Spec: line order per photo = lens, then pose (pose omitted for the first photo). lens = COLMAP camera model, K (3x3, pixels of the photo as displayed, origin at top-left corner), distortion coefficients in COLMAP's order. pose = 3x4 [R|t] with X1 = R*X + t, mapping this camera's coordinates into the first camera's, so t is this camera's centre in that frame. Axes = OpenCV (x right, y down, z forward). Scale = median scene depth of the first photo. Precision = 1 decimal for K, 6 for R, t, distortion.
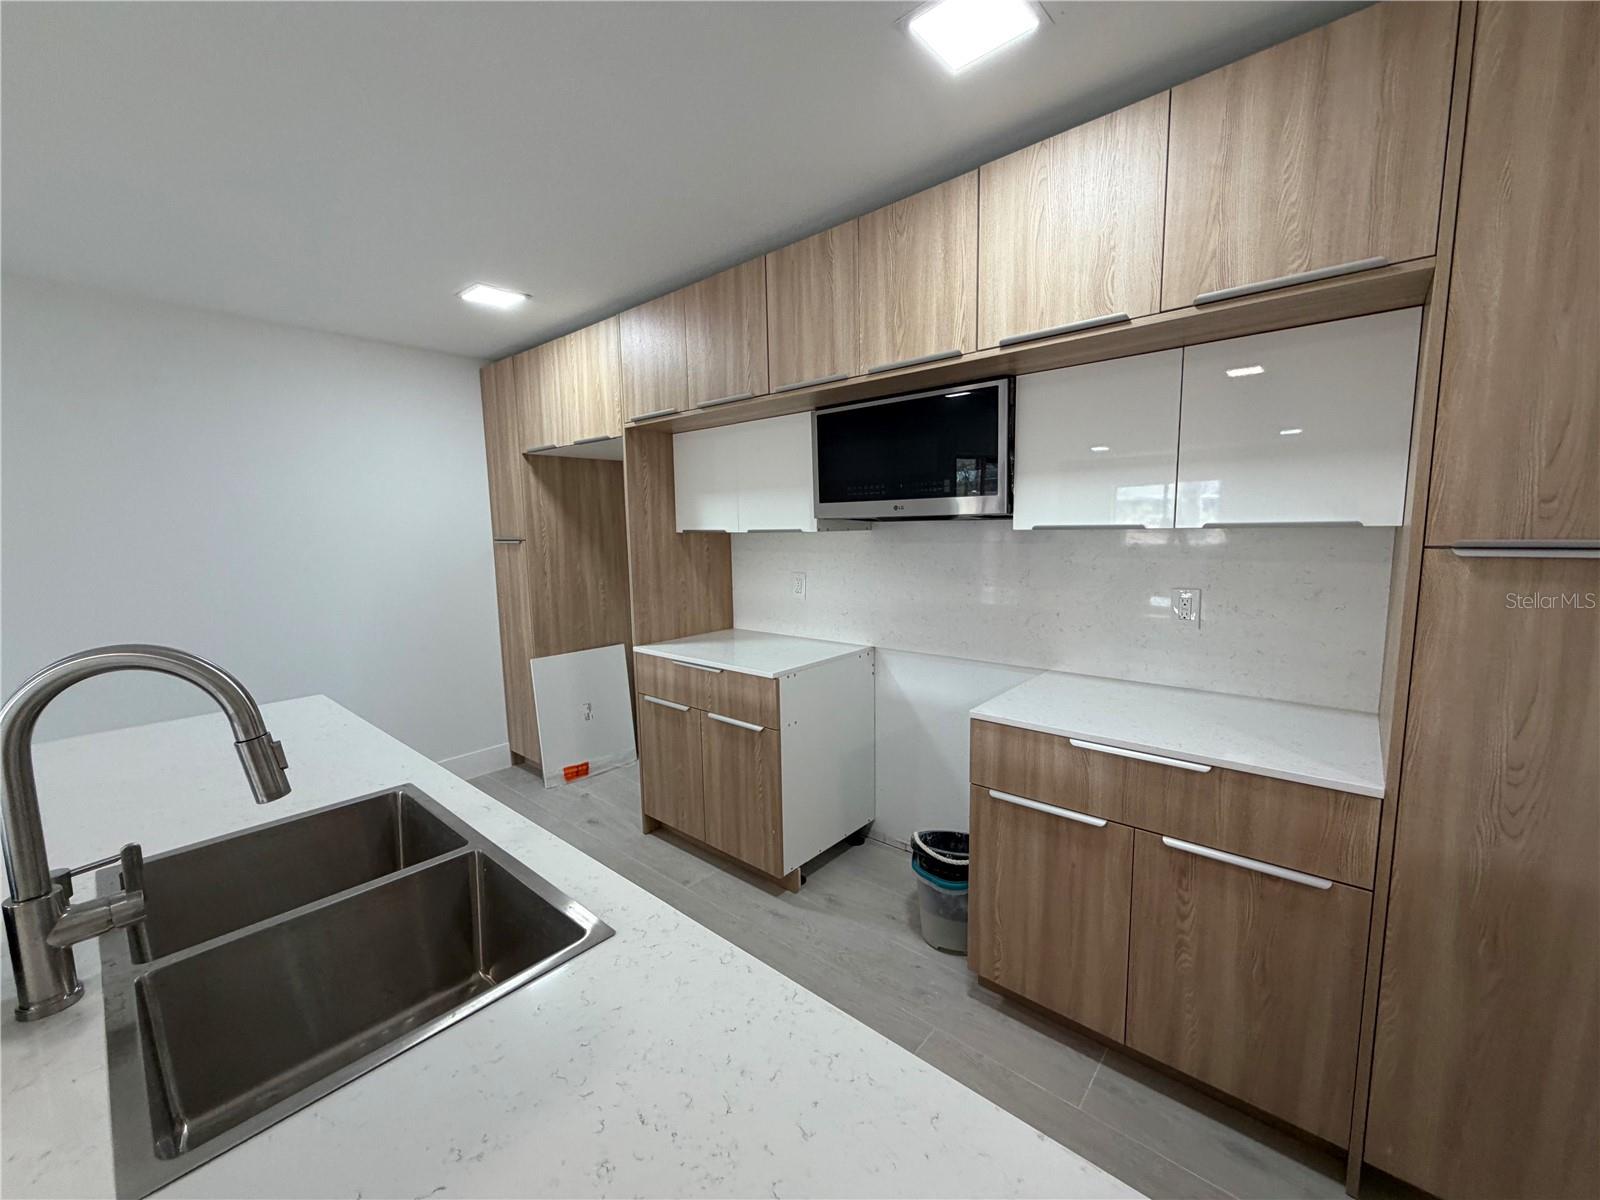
lens RADIAL K [[636.0, 0, 800.9], [0, 636.0, 600.3], [0, 0, 1]] dist [-0.001477, 0.000315]
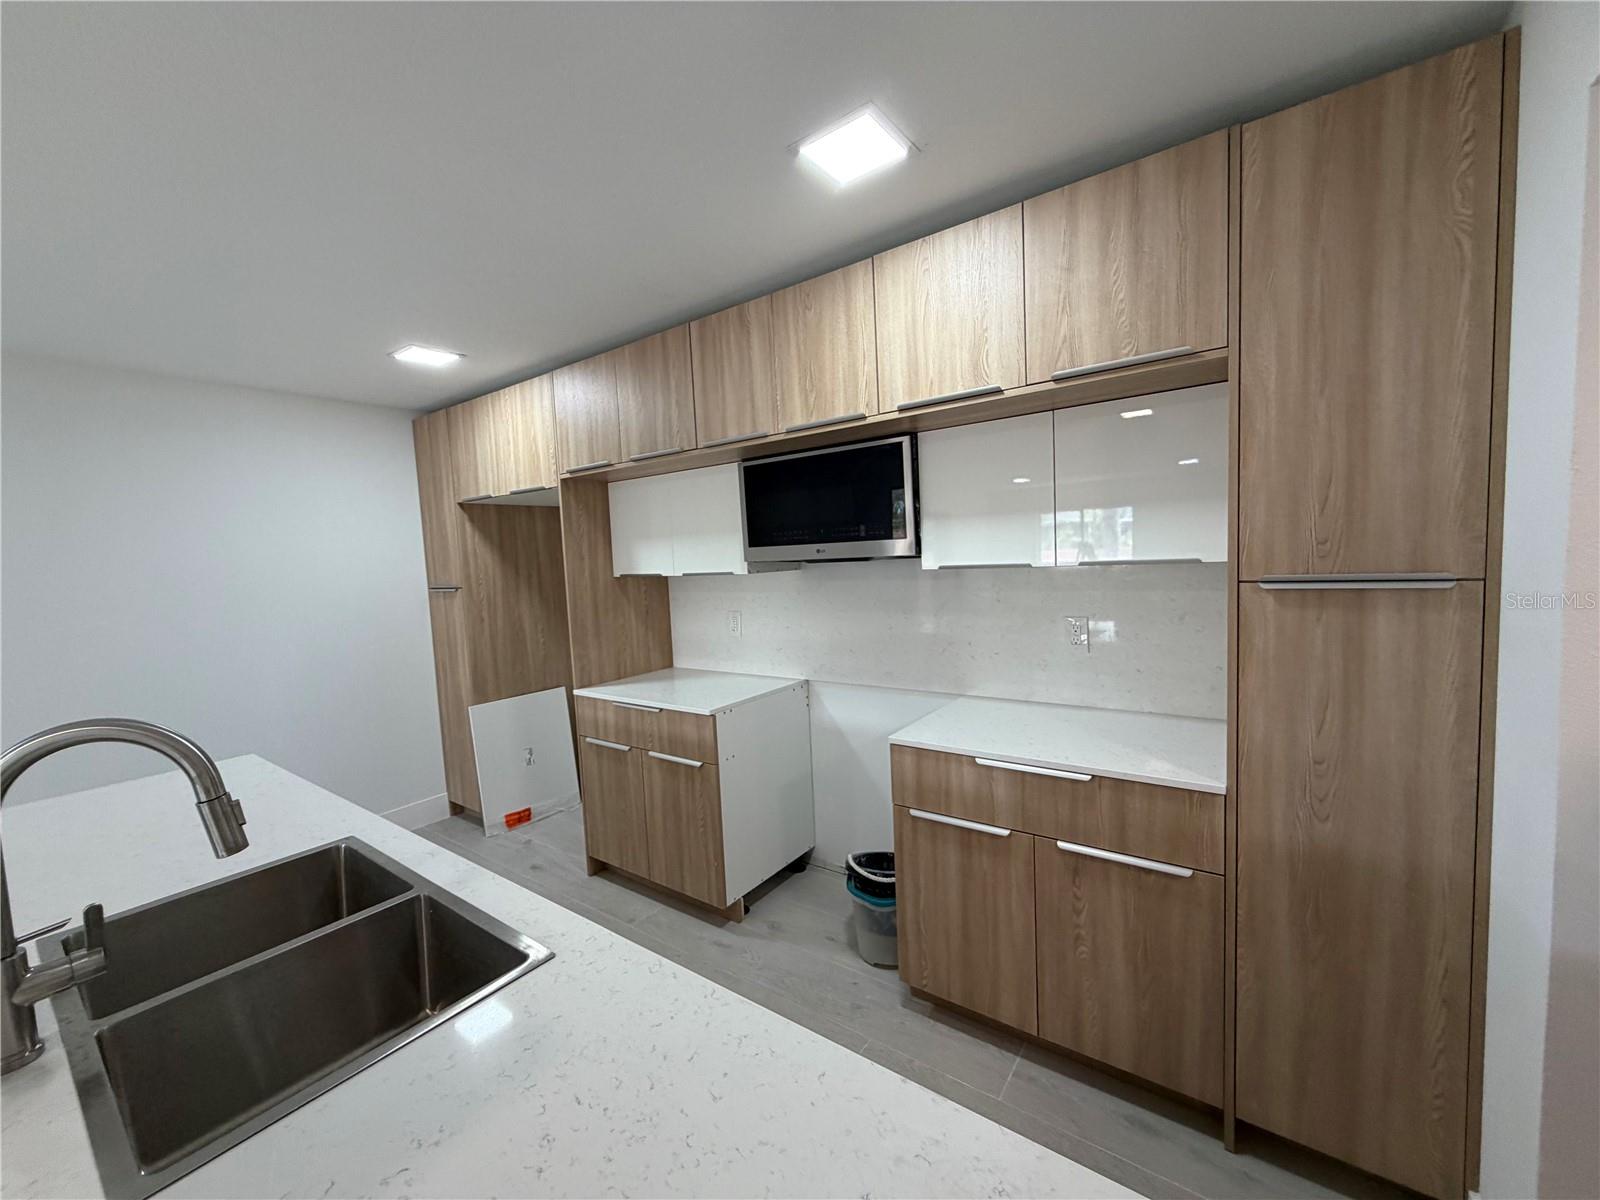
lens RADIAL K [[636.0, 0, 799.9], [0, 636.0, 600.5], [0, 0, 1]] dist [-0.001477, 0.000315]
pose [[0.996024, -0.034656, 0.082068, 0.038642], [0.038479, 0.998224, -0.045471, -0.019419], [-0.080347, 0.048448, 0.995589, -0.103860]]
